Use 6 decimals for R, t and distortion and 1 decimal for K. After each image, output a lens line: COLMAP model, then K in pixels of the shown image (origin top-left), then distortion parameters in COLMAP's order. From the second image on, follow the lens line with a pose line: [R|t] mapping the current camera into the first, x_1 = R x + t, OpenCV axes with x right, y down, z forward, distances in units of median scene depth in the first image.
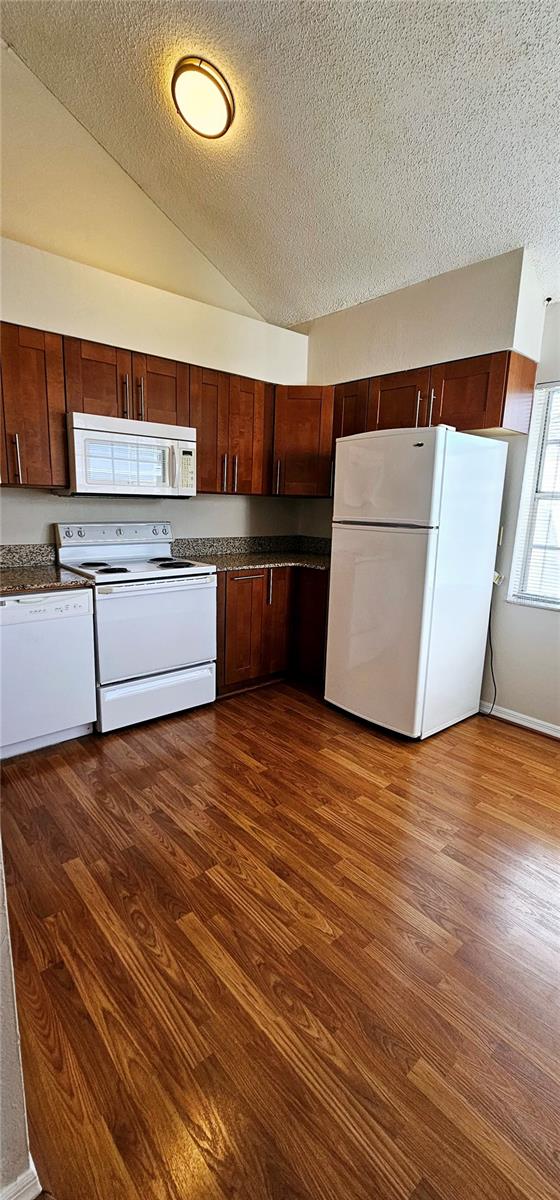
lens RADIAL K [[489.7, 0, 270.1], [0, 489.7, 596.3], [0, 0, 1]] dist [-0.000670, -0.000012]
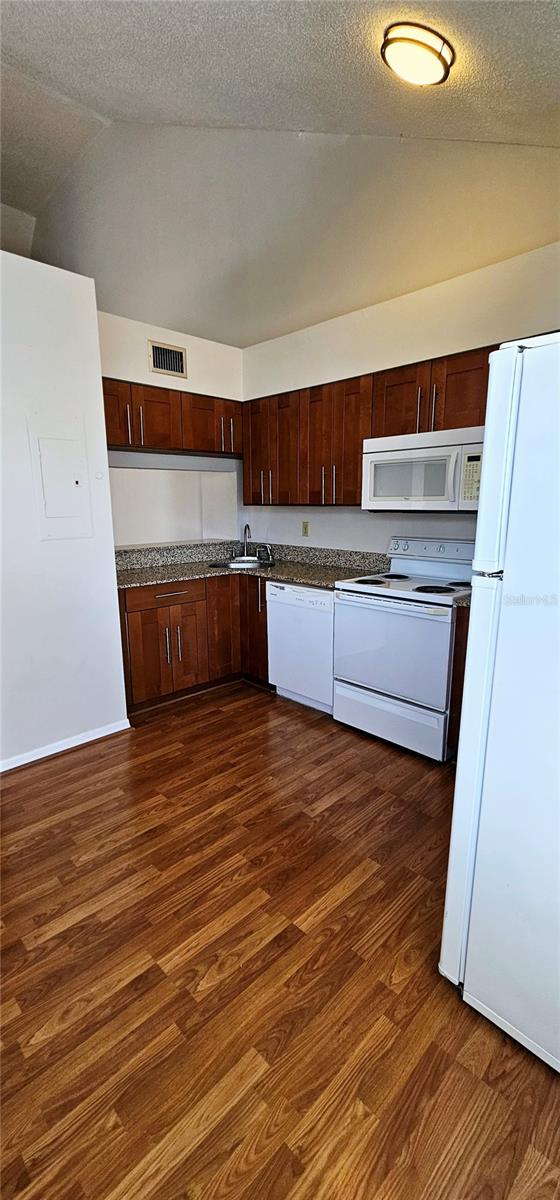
lens RADIAL K [[489.6, 0, 280.0], [0, 489.6, 600.0], [0, 0, 1]] dist [0.000343, 0.000018]
pose [[0.067929, 0.166530, -0.983694, 0.930960], [-0.185353, 0.970913, 0.151567, -0.179621], [0.980321, 0.172034, 0.096820, 0.916137]]
